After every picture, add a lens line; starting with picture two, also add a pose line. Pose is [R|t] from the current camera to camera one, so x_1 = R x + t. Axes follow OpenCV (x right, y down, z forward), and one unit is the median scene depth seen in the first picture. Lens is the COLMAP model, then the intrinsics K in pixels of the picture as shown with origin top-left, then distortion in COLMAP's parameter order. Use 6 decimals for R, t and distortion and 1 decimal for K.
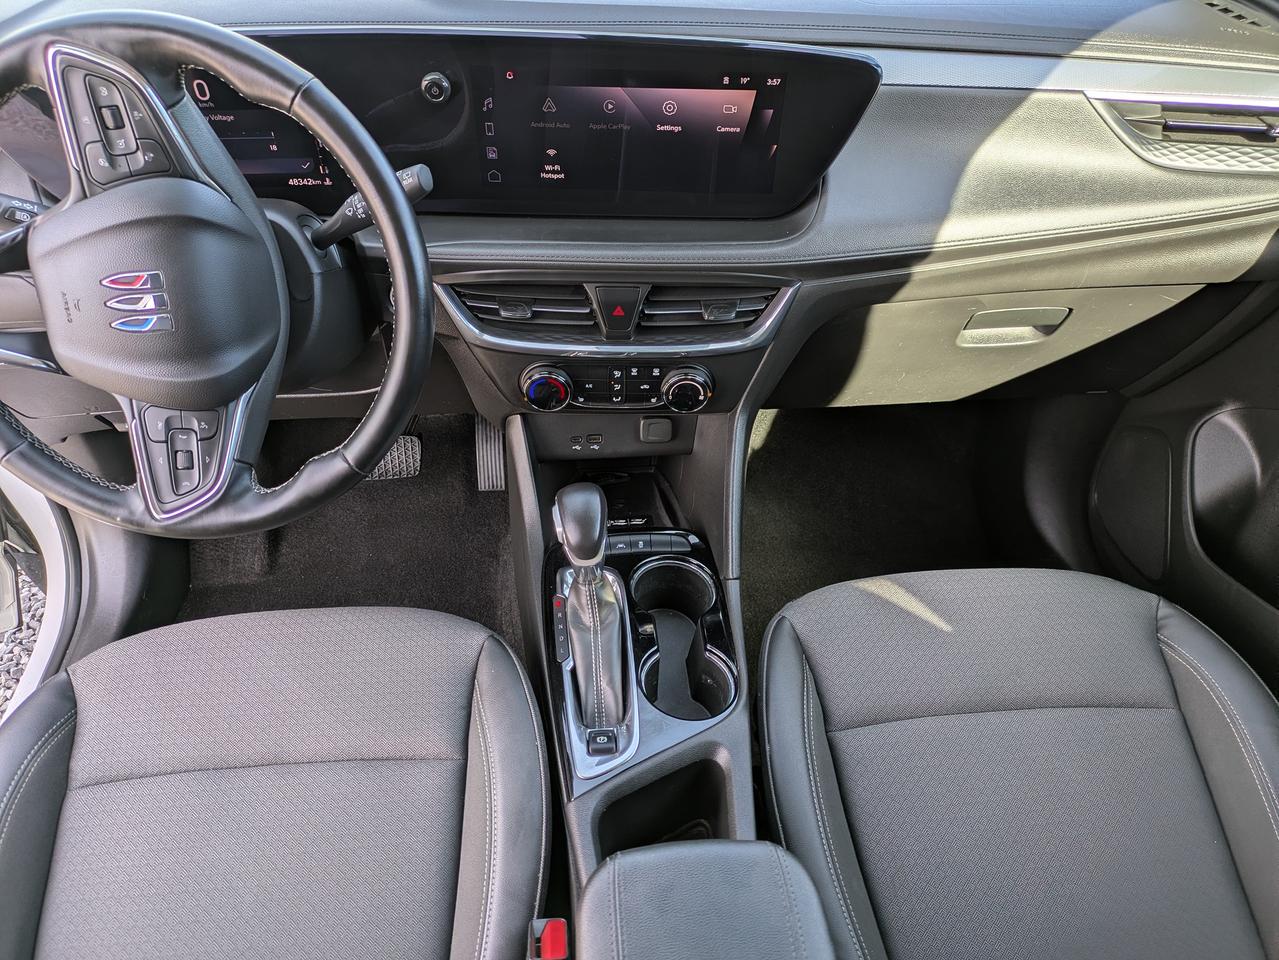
lens RADIAL K [[960.1, 0, 621.0], [0, 960.1, 480.2], [0, 0, 1]] dist [0.008255, 0.000018]
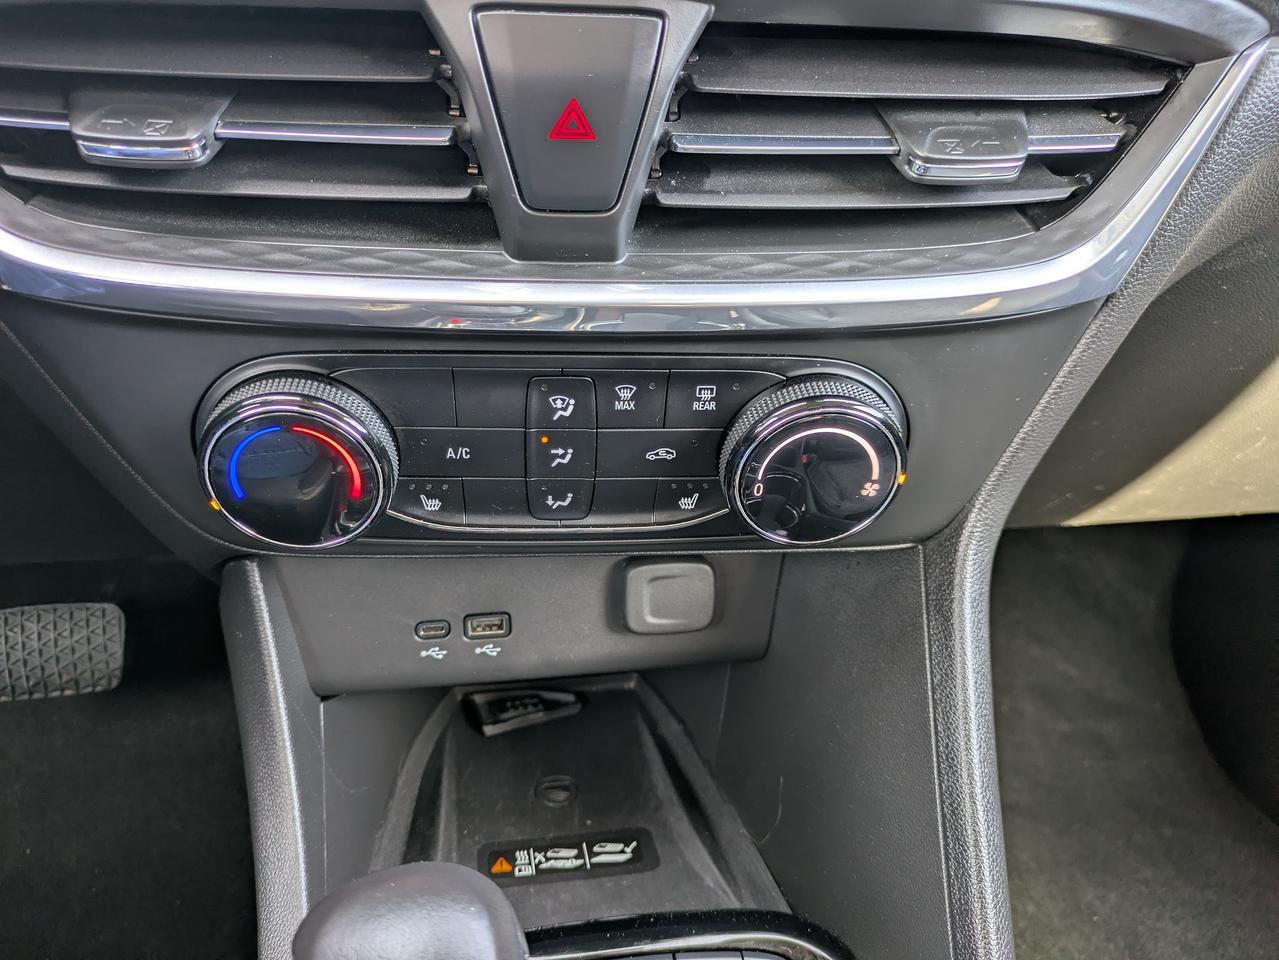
lens RADIAL K [[960.1, 0, 621.0], [0, 960.1, 480.2], [0, 0, 1]] dist [0.008255, 0.000018]
pose [[0.995793, -0.008575, 0.091226, -0.012110], [0.020904, 0.990615, -0.135076, -0.052736], [-0.089212, 0.136415, 0.986627, 0.729541]]
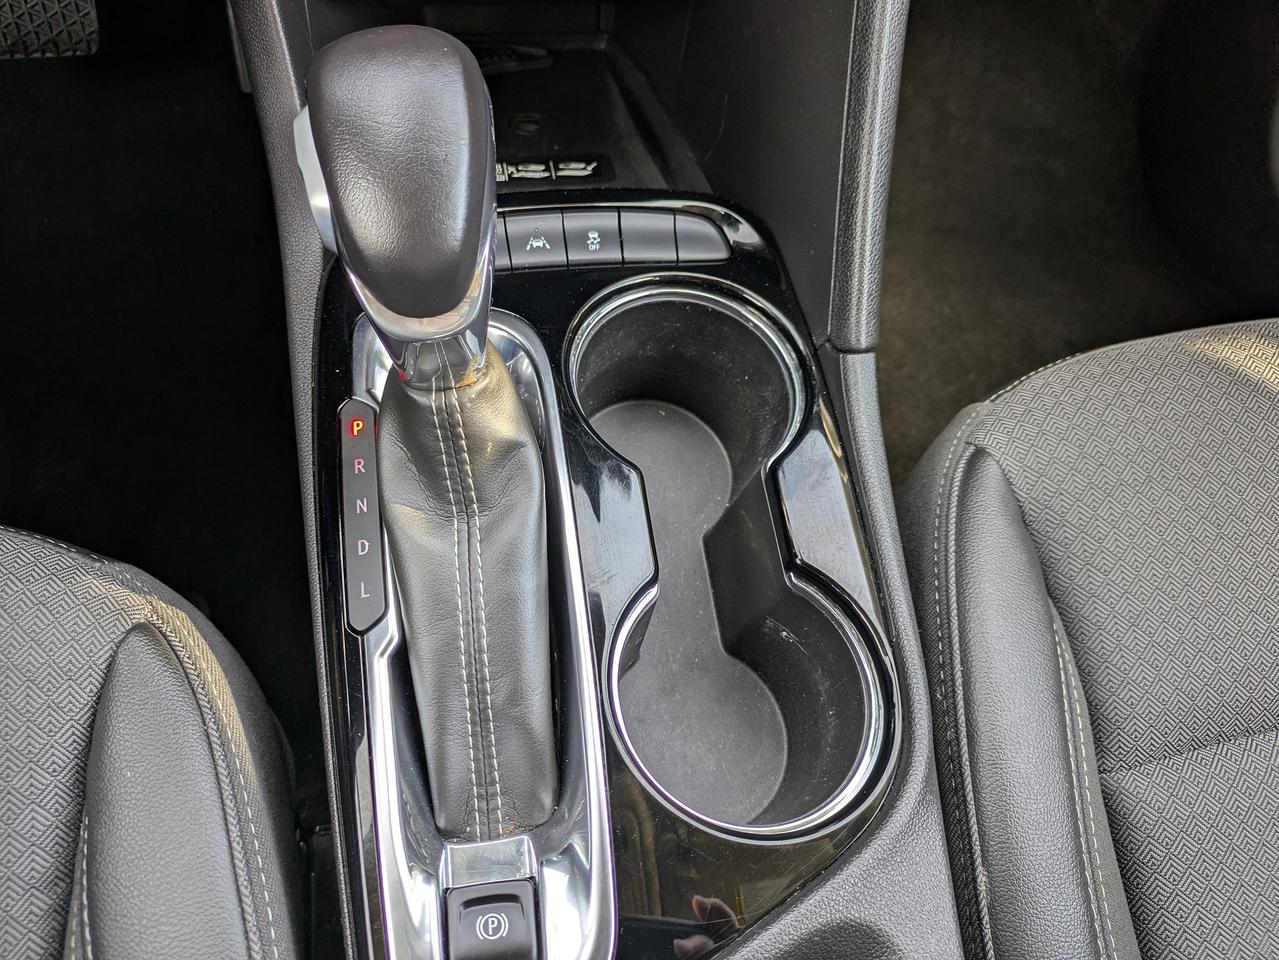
lens RADIAL K [[960.0, 0, 629.4], [0, 960.0, 471.6], [0, 0, 1]] dist [0.009660, 0.005767]
pose [[0.994074, -0.012838, 0.107946, -0.006121], [-0.025915, 0.936388, 0.350009, 0.022852], [-0.105572, -0.350732, 0.930506, 0.663658]]
